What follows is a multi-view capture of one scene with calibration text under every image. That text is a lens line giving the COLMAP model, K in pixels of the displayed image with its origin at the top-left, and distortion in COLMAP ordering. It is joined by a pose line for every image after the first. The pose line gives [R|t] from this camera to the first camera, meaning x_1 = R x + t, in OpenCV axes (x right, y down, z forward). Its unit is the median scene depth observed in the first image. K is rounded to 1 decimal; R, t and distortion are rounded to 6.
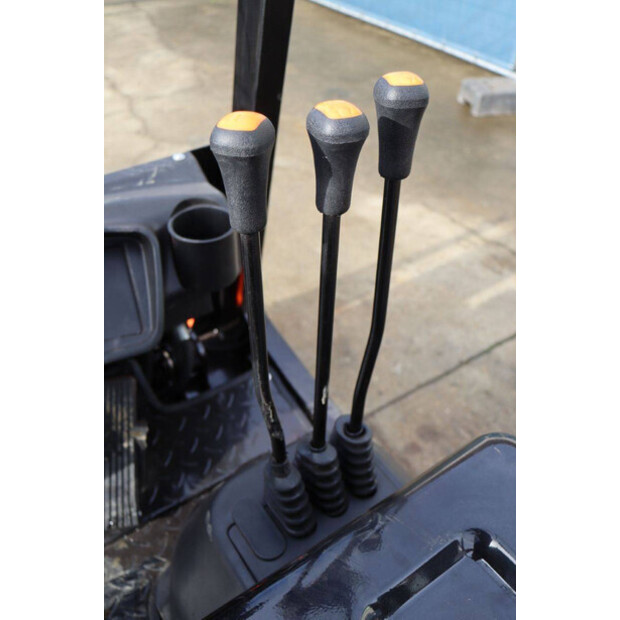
lens RADIAL K [[590.9, 0, 311.0], [0, 590.9, 309.3], [0, 0, 1]] dist [-0.080348, 0.000000]
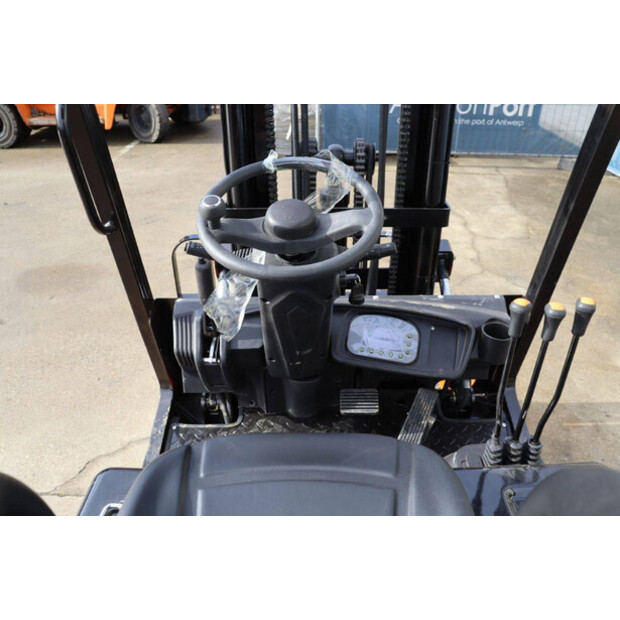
lens RADIAL K [[503.2, 0, 312.4], [0, 503.2, 309.7], [0, 0, 1]] dist [-0.090236, 0.005506]
pose [[0.815254, 0.279743, -0.507054, 0.139690], [-0.361944, 0.929638, -0.069059, 0.133575], [0.452058, 0.239826, 0.859143, -0.768468]]
